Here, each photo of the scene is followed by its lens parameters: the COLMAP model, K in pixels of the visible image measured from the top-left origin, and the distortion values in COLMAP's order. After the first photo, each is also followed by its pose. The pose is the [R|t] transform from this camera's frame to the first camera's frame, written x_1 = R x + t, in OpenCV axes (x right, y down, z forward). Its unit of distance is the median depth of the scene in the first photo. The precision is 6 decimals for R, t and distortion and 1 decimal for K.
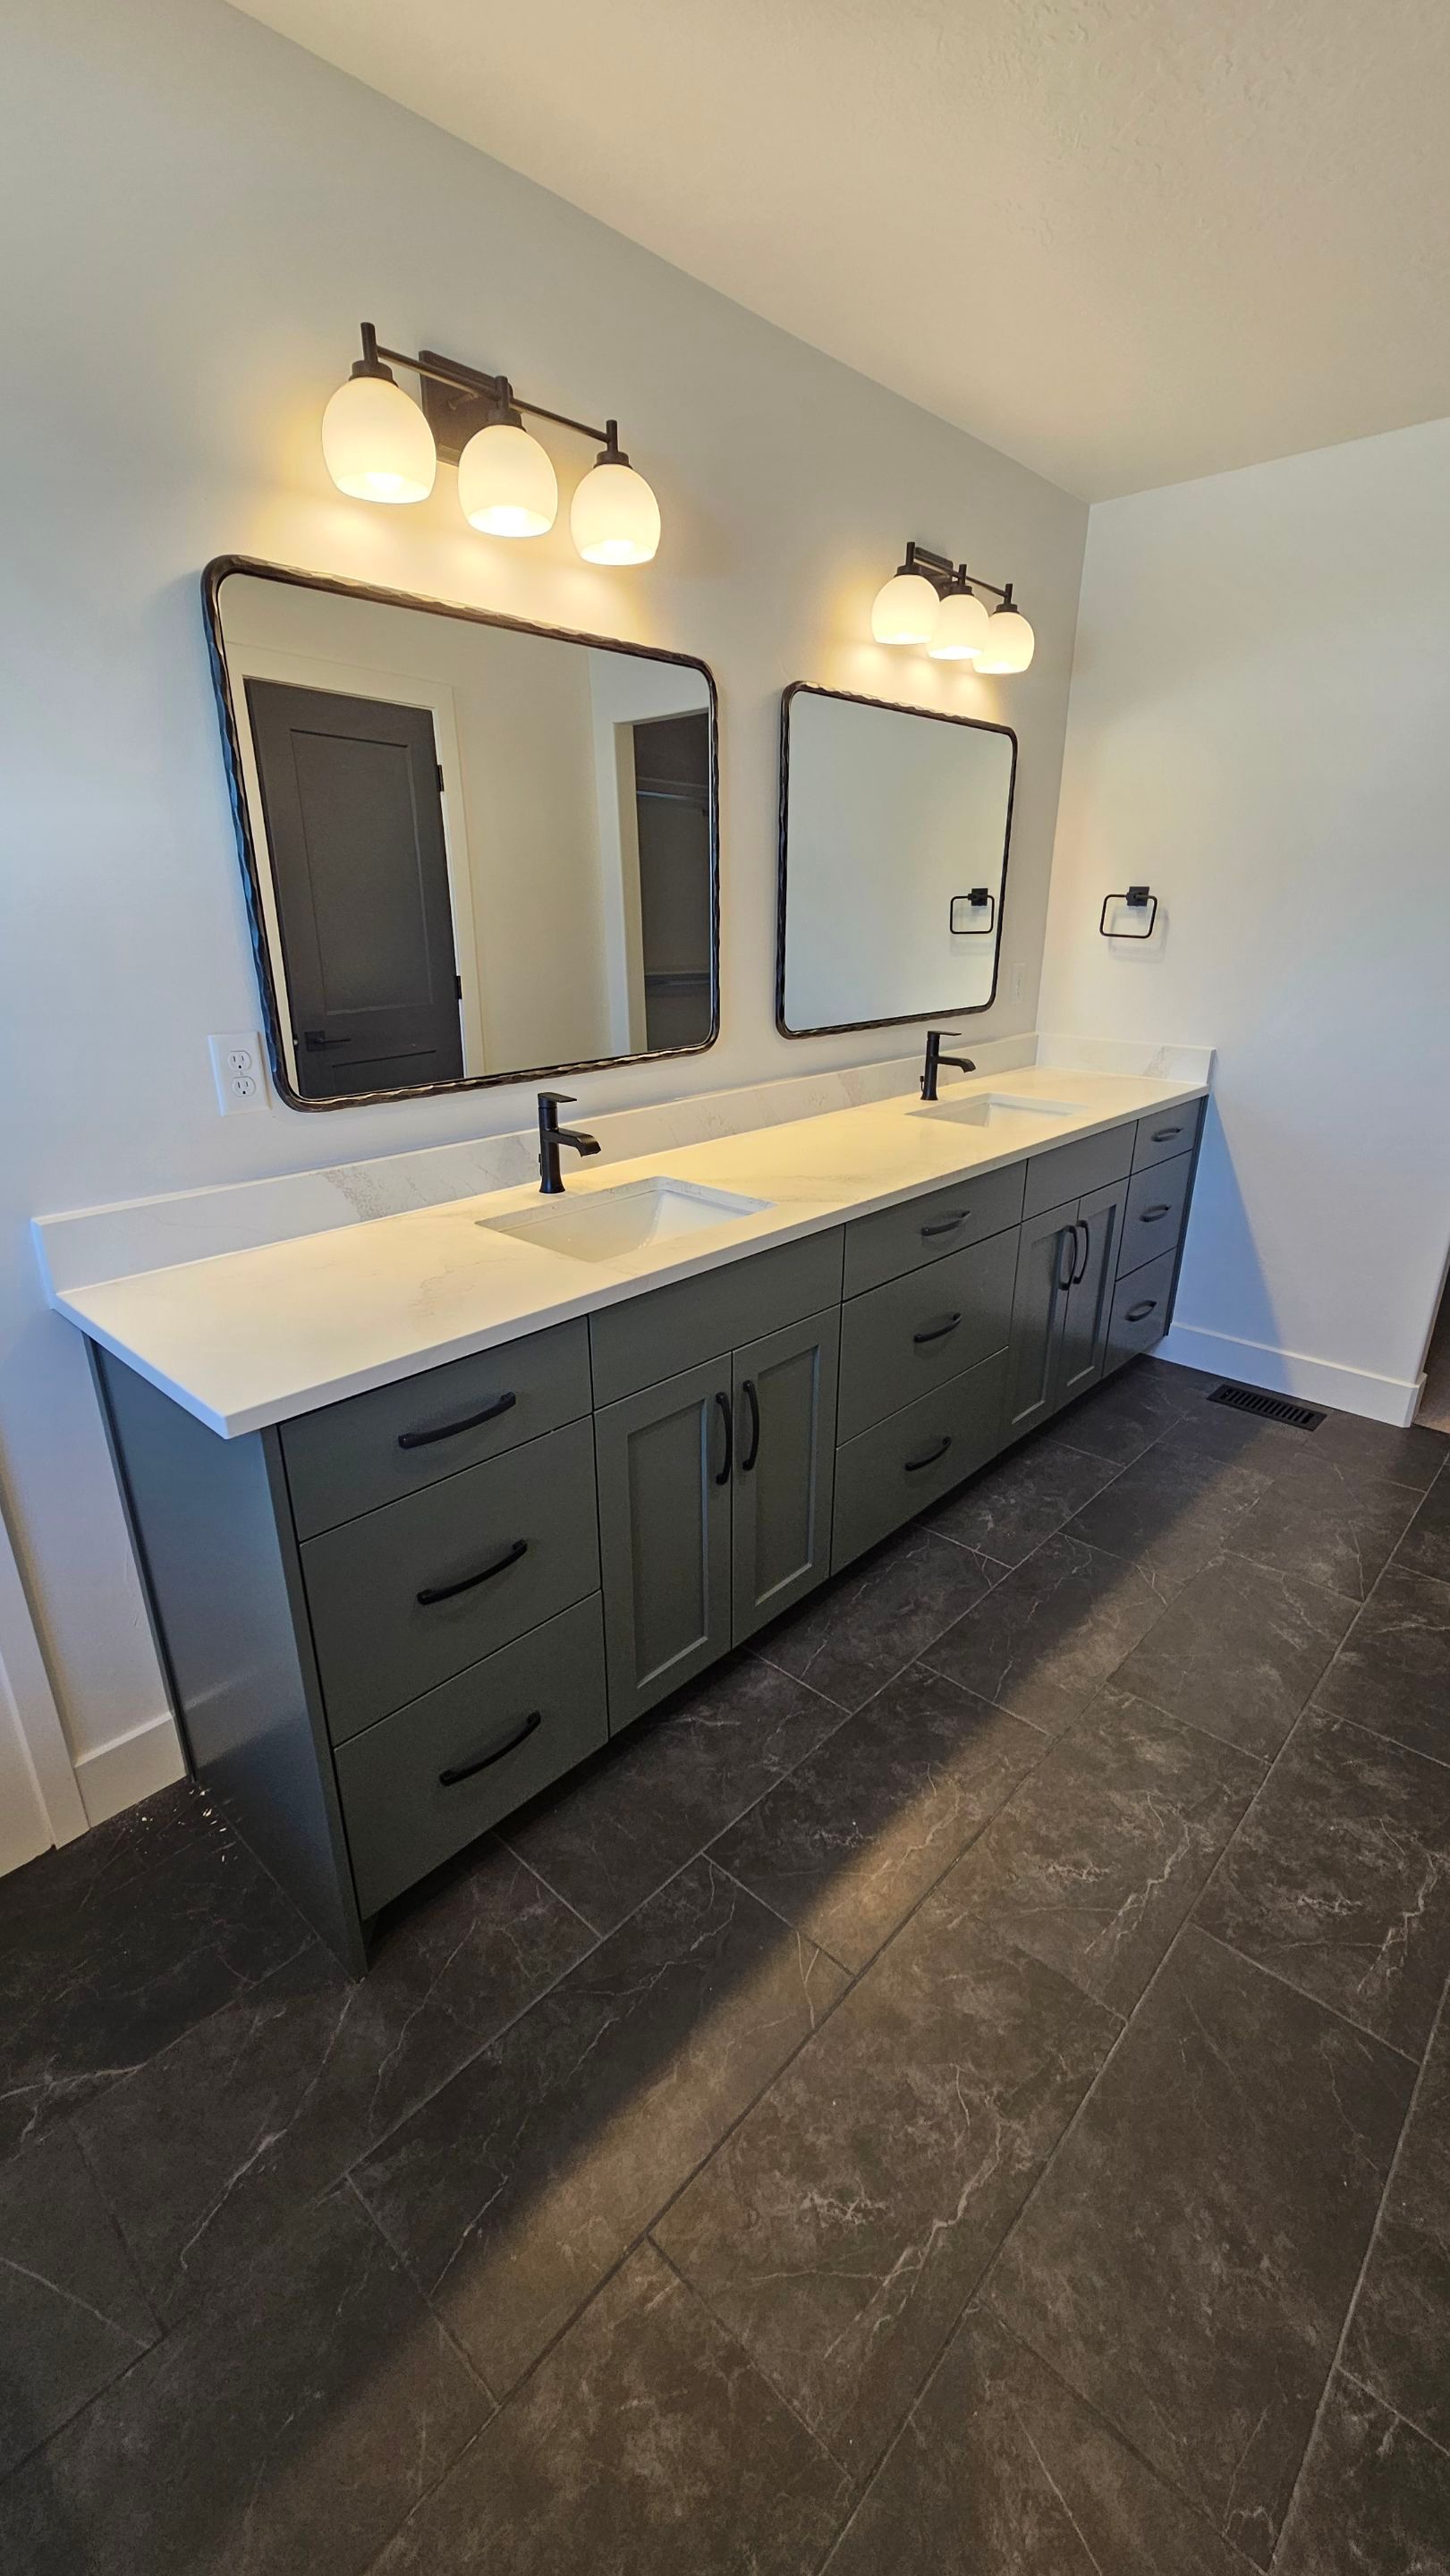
lens RADIAL K [[1056.5, 0, 721.0], [0, 1056.5, 1289.6], [0, 0, 1]] dist [0.001547, -0.000308]
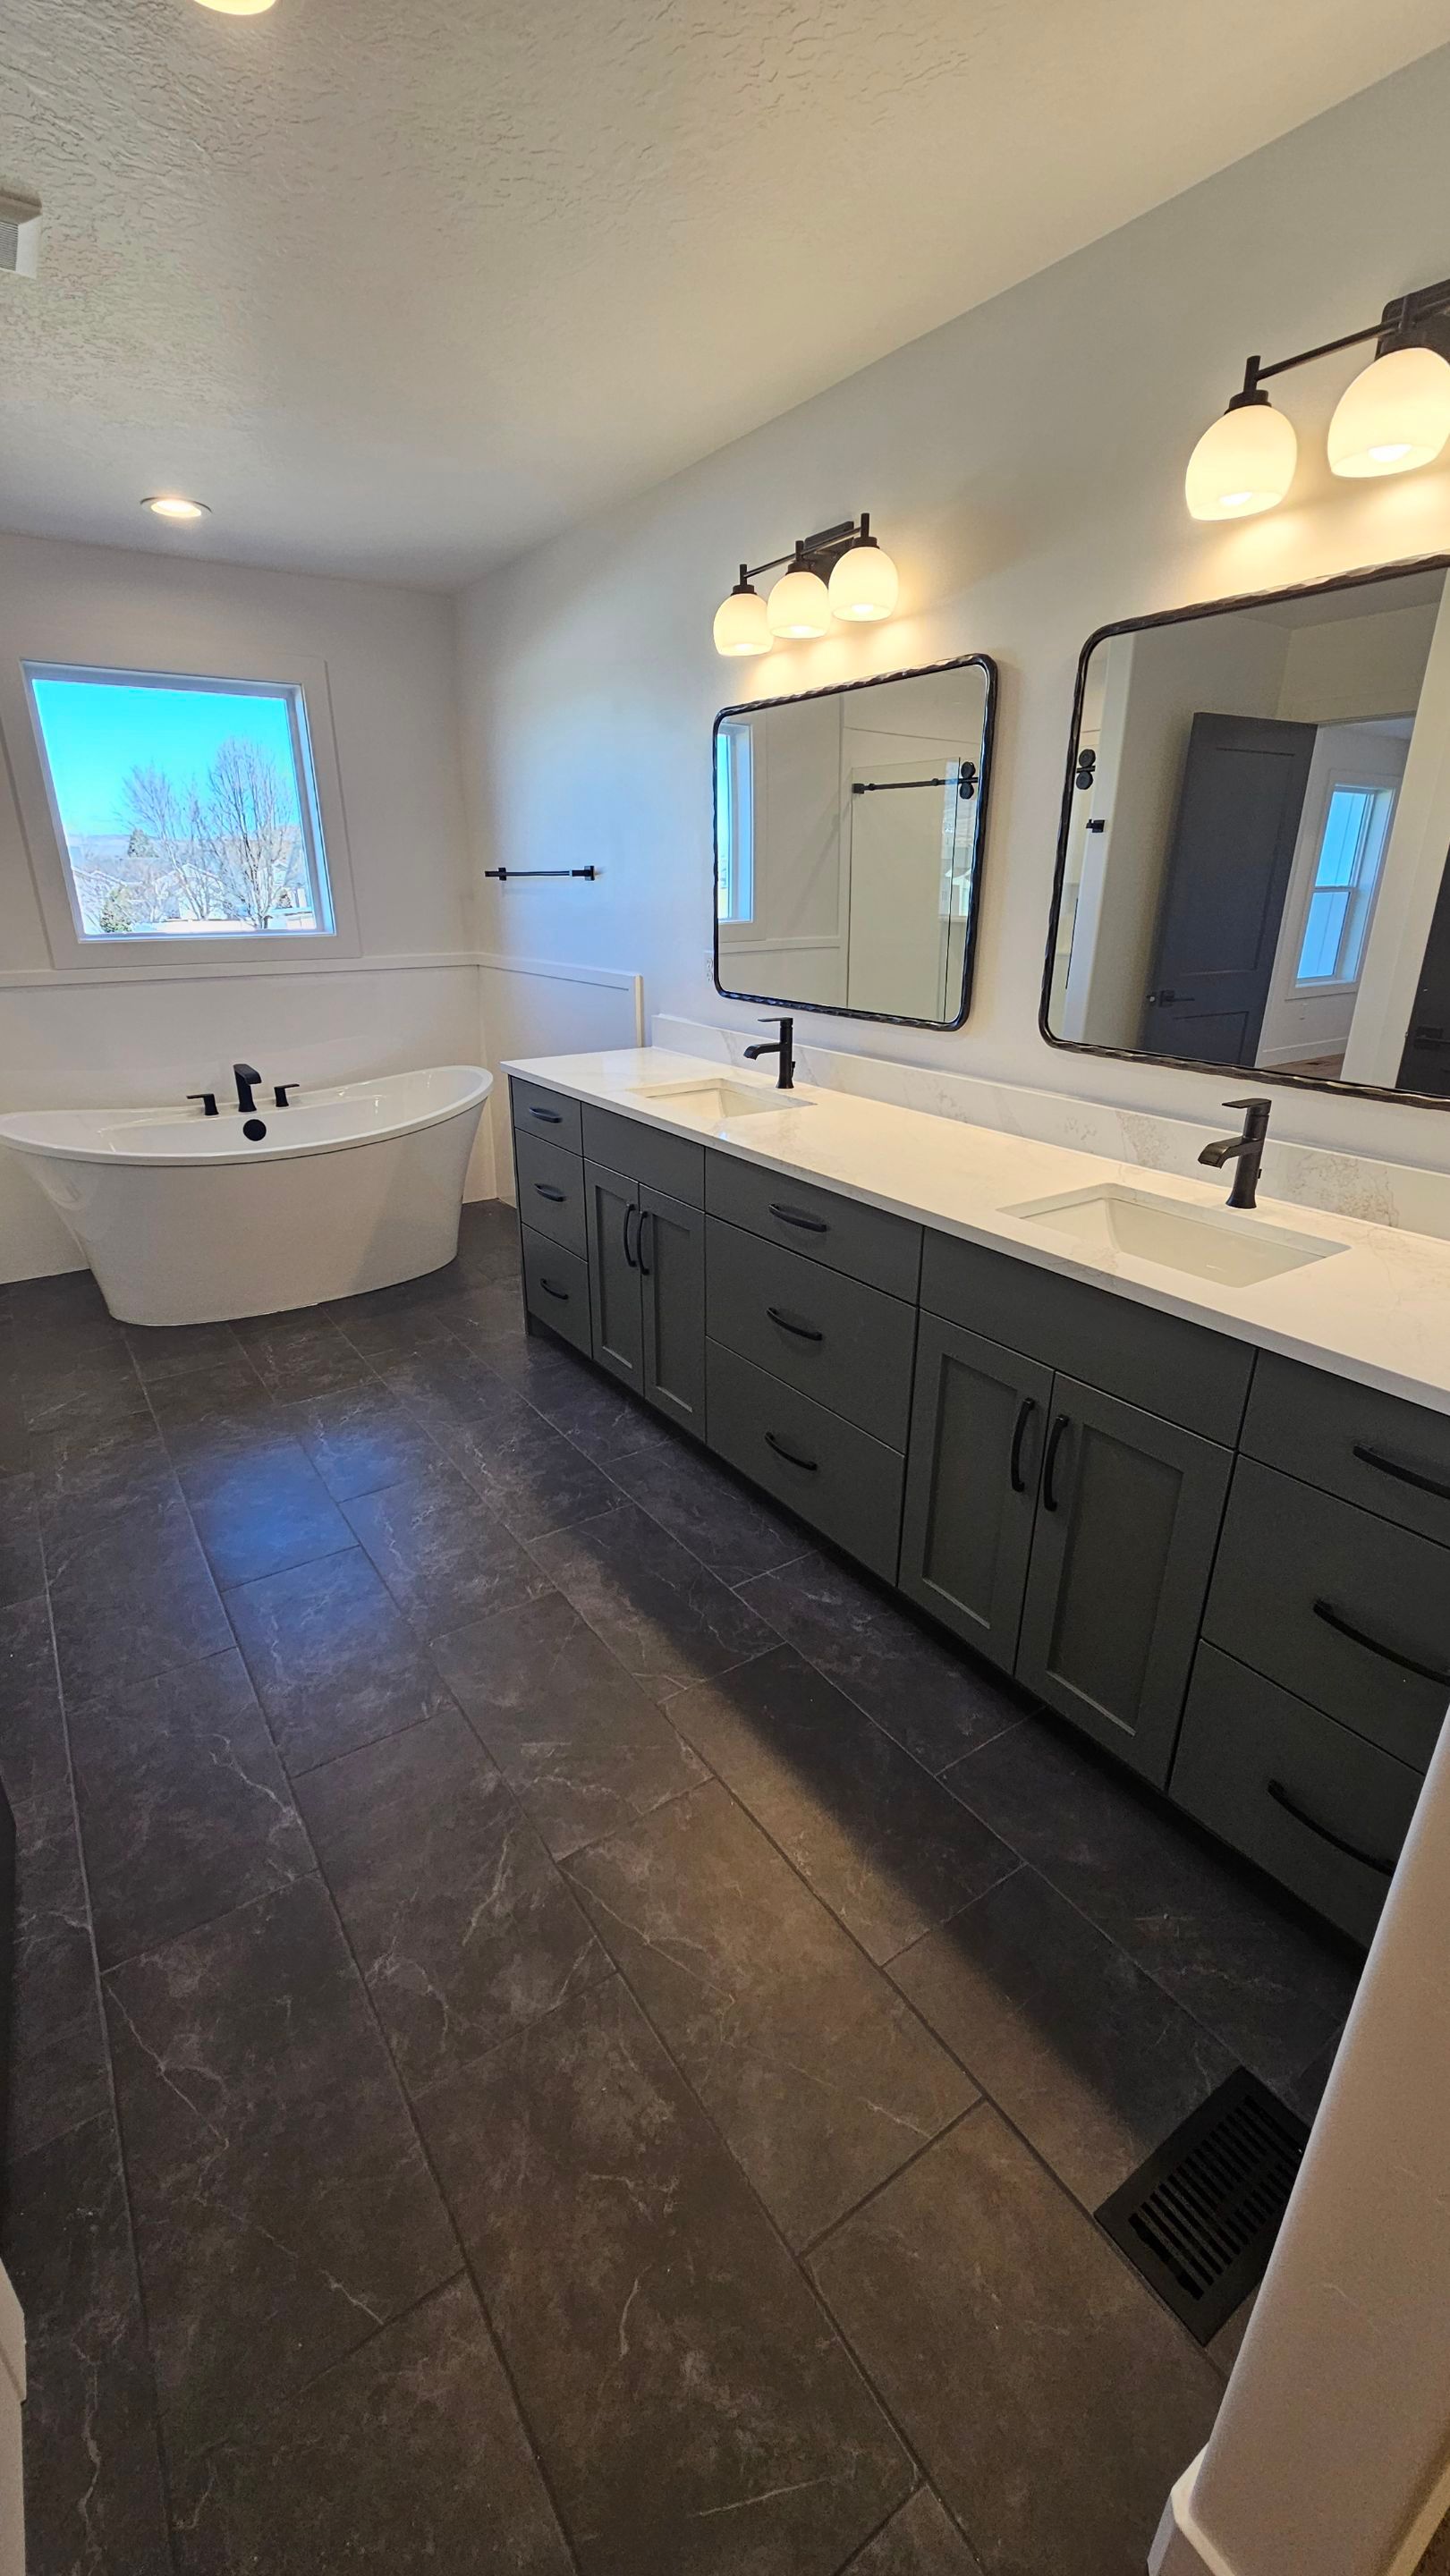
lens RADIAL K [[1056.5, 0, 721.0], [0, 1056.5, 1289.6], [0, 0, 1]] dist [0.001547, -0.000308]
pose [[-0.230943, 0.360688, -0.903642, 1.226786], [-0.330742, 0.844340, 0.421545, -0.430142], [0.915027, 0.396225, -0.075700, 1.118062]]
